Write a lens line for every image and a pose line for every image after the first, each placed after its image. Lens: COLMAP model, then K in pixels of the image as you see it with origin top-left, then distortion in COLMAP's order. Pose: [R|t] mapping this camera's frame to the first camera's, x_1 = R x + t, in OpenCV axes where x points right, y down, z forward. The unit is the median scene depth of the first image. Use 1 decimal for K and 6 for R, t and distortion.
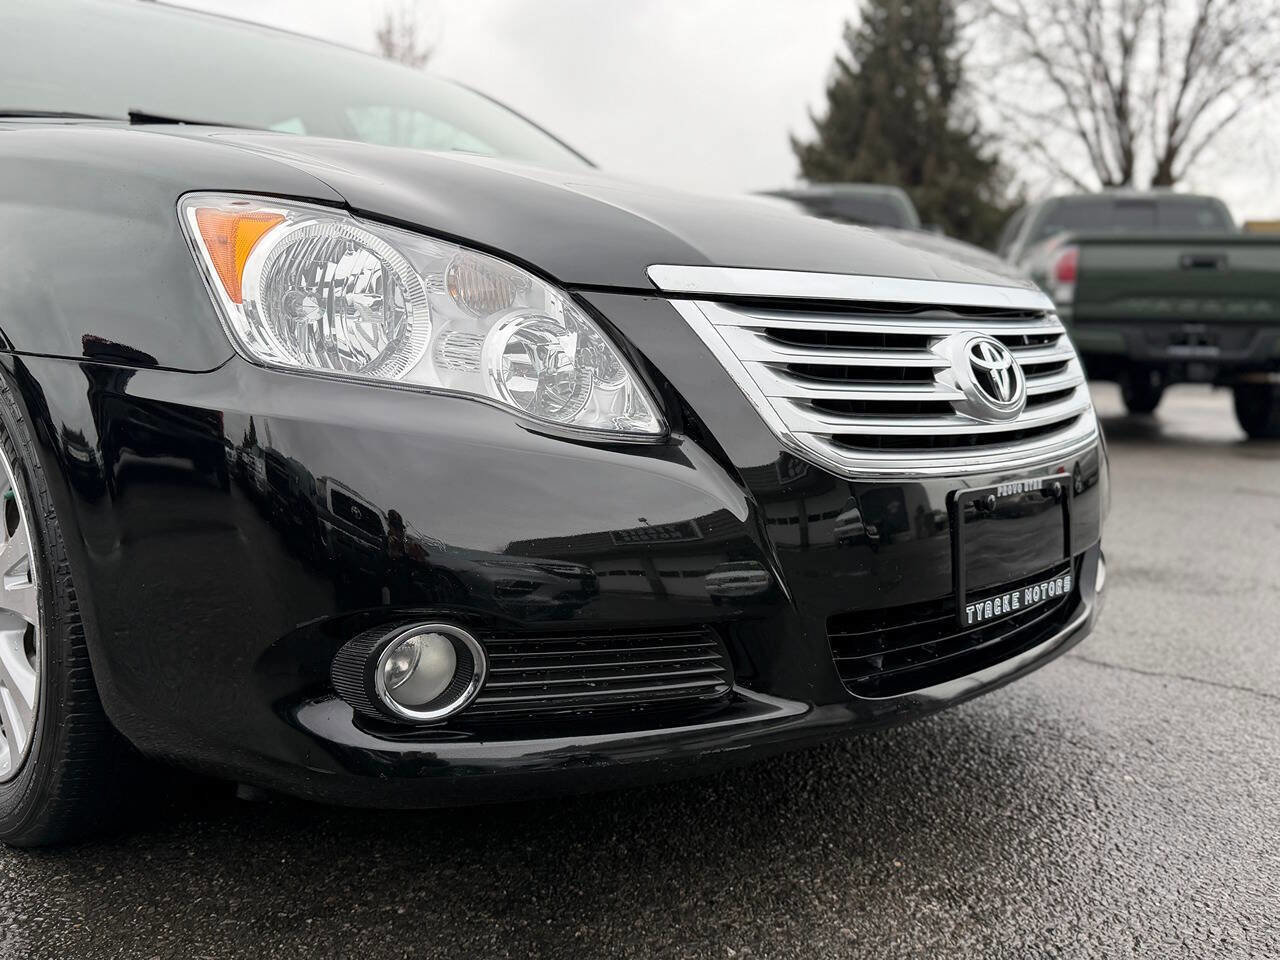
lens RADIAL K [[1126.7, 0, 648.1], [0, 1126.7, 470.3], [0, 0, 1]] dist [0.129263, -0.181372]
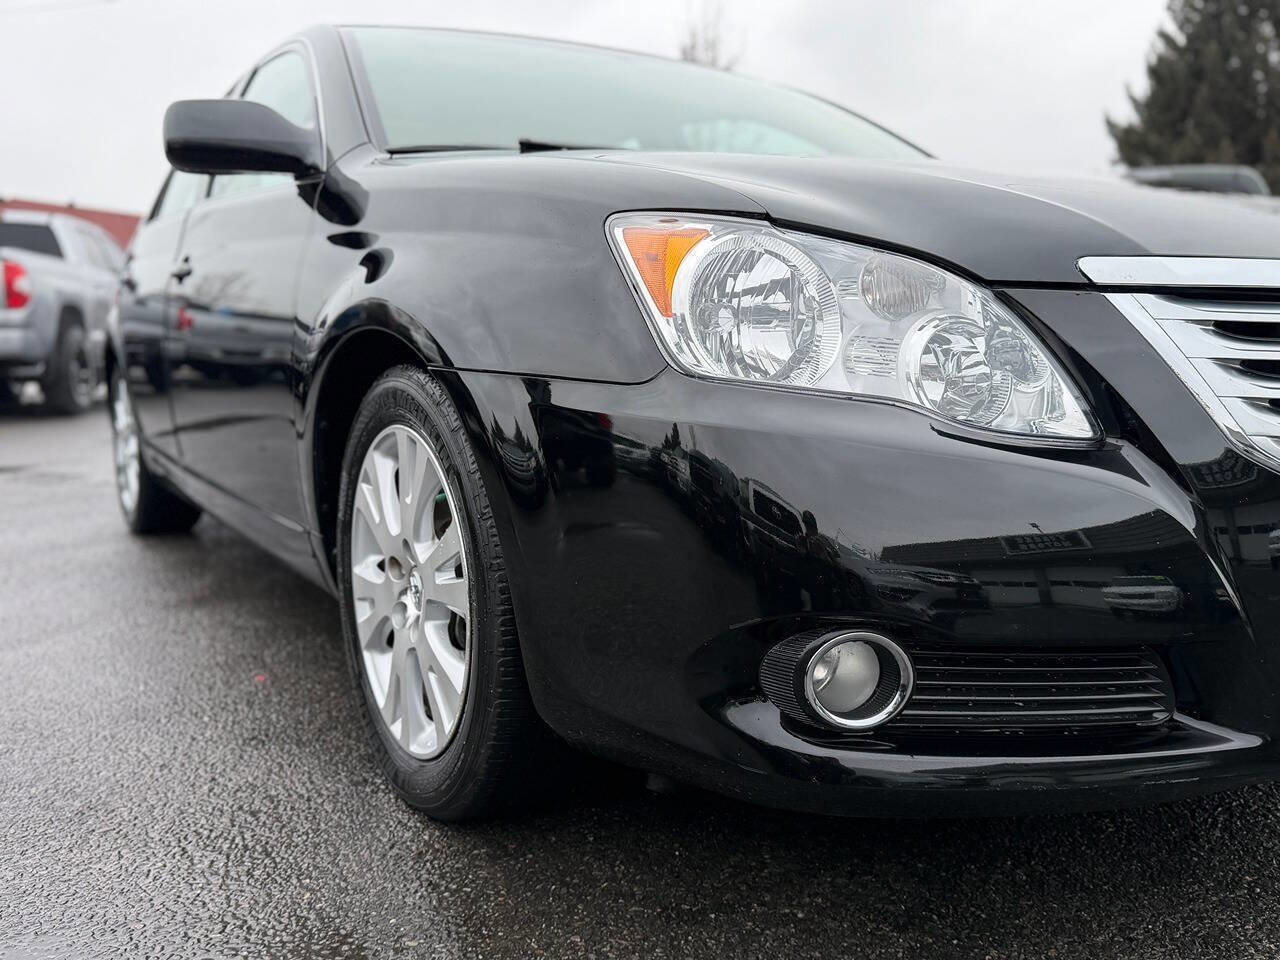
lens RADIAL K [[1126.7, 0, 649.8], [0, 1126.7, 470.8], [0, 0, 1]] dist [0.129263, -0.181372]
pose [[0.972793, 0.002058, -0.231666, -0.114633], [-0.002997, 0.999989, -0.003702, -0.000566], [0.231656, 0.004296, 0.972788, -0.007115]]
